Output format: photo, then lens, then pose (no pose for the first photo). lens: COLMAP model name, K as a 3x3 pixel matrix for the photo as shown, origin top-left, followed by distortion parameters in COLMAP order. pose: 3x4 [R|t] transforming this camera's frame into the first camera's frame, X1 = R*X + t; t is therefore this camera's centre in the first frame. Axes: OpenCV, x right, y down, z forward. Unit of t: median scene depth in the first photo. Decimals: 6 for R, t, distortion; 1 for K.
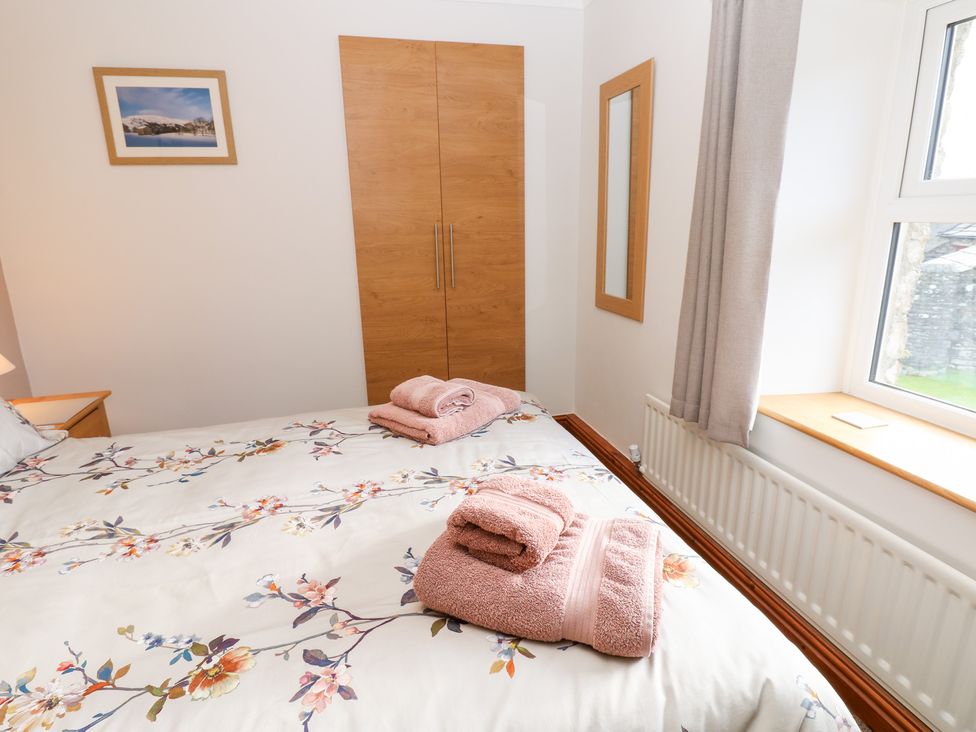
lens RADIAL K [[519.8, 0, 490.3], [0, 519.8, 354.5], [0, 0, 1]] dist [0.000485, -0.014379]
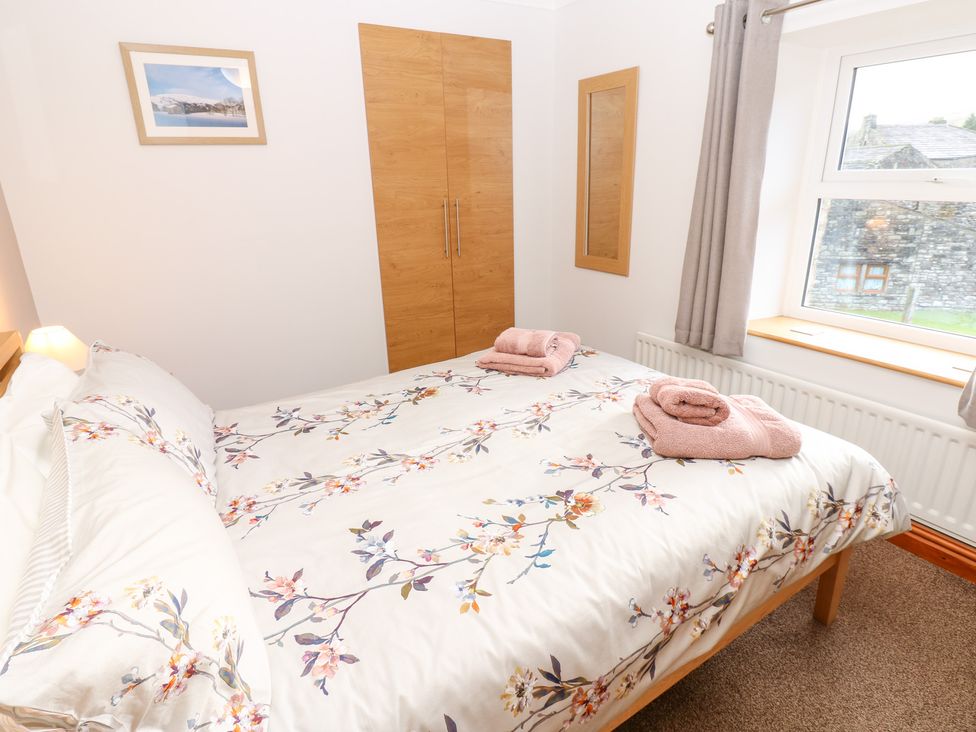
lens RADIAL K [[524.8, 0, 490.5], [0, 524.8, 353.3], [0, 0, 1]] dist [0.001416, -0.014253]
pose [[0.957775, -0.095299, 0.271267, -0.579656], [0.078201, 0.994248, 0.073182, 0.006800], [-0.276680, -0.048878, 0.959718, -0.215822]]
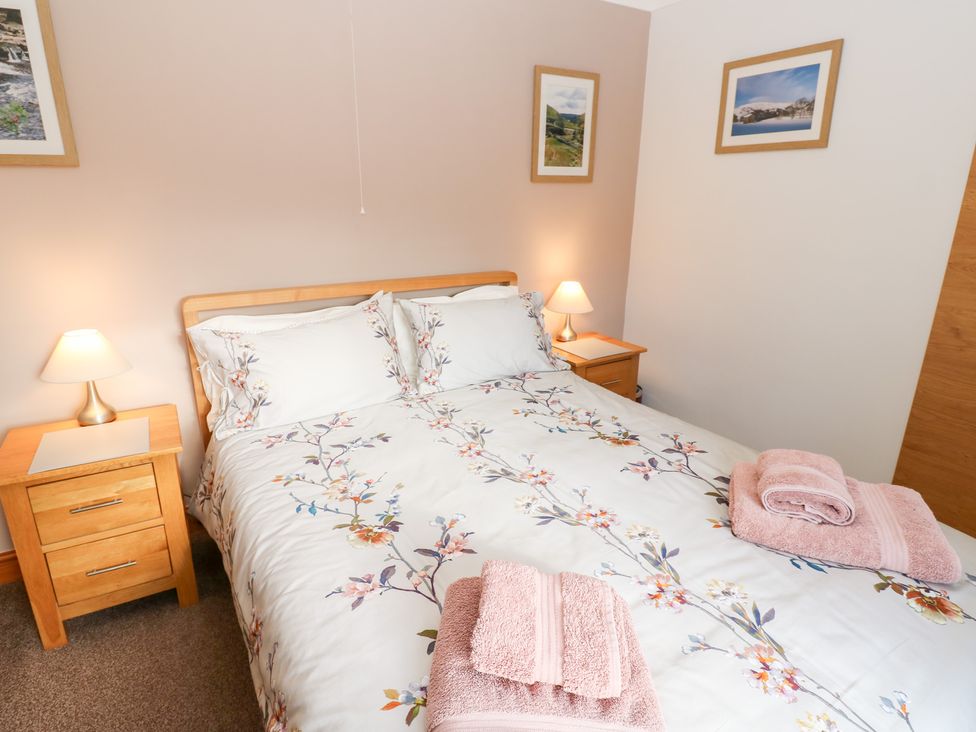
lens RADIAL K [[537.1, 0, 492.1], [0, 537.1, 352.5], [0, 0, 1]] dist [0.004847, -0.017563]
pose [[0.292698, 0.298961, -0.908268, 0.404170], [-0.253395, 0.940159, 0.227800, -0.159659], [0.922019, 0.163474, 0.350937, 0.336639]]
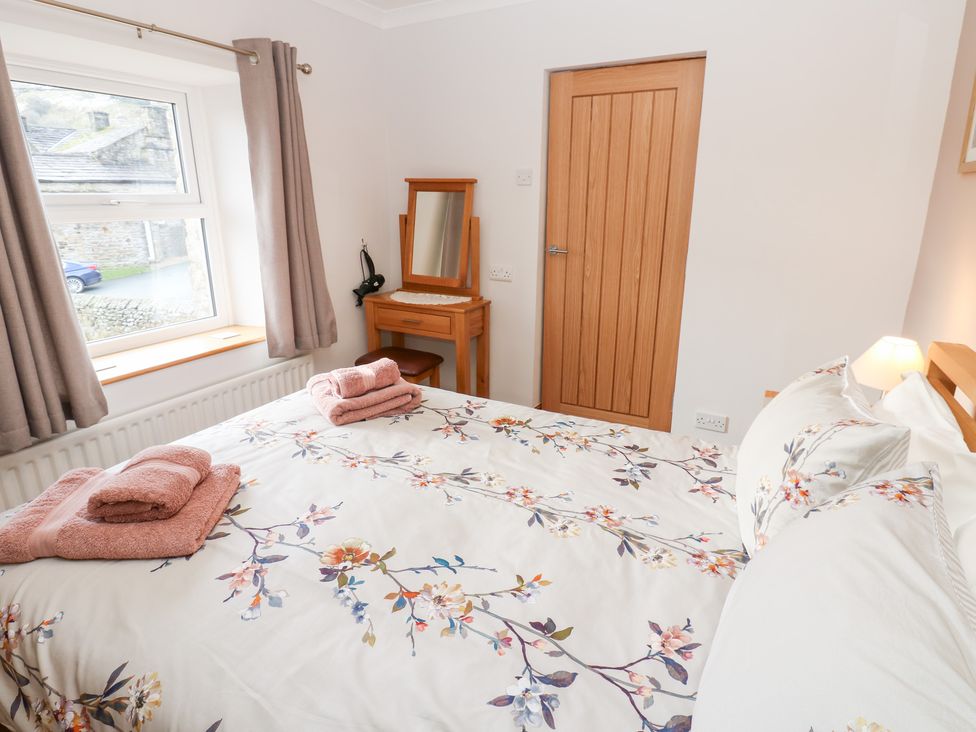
lens RADIAL K [[537.1, 0, 492.1], [0, 537.1, 352.5], [0, 0, 1]] dist [0.004847, -0.017563]
pose [[-0.744972, -0.169096, 0.645309, -0.945497], [0.178865, 0.881288, 0.437422, -0.330271], [-0.642670, 0.441290, -0.626289, 1.149161]]
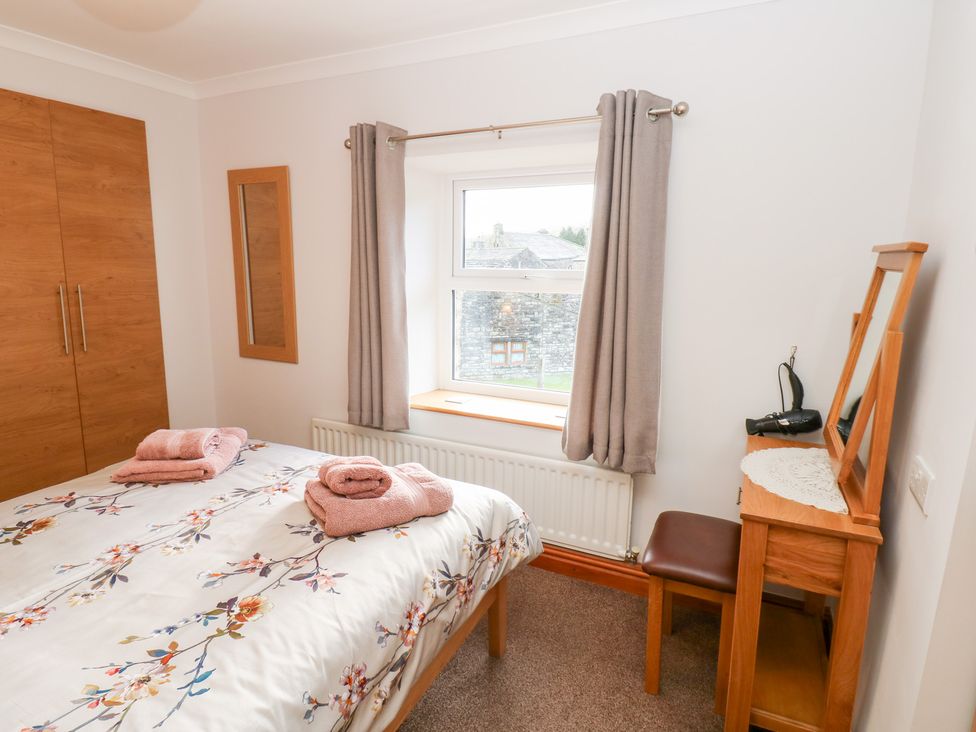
lens RADIAL K [[537.1, 0, 492.1], [0, 537.1, 352.5], [0, 0, 1]] dist [0.004847, -0.017563]
pose [[0.644922, -0.093377, 0.758522, -0.568777], [0.164180, 0.986263, -0.018180, 0.017843], [-0.746405, 0.136259, 0.651394, -0.295448]]
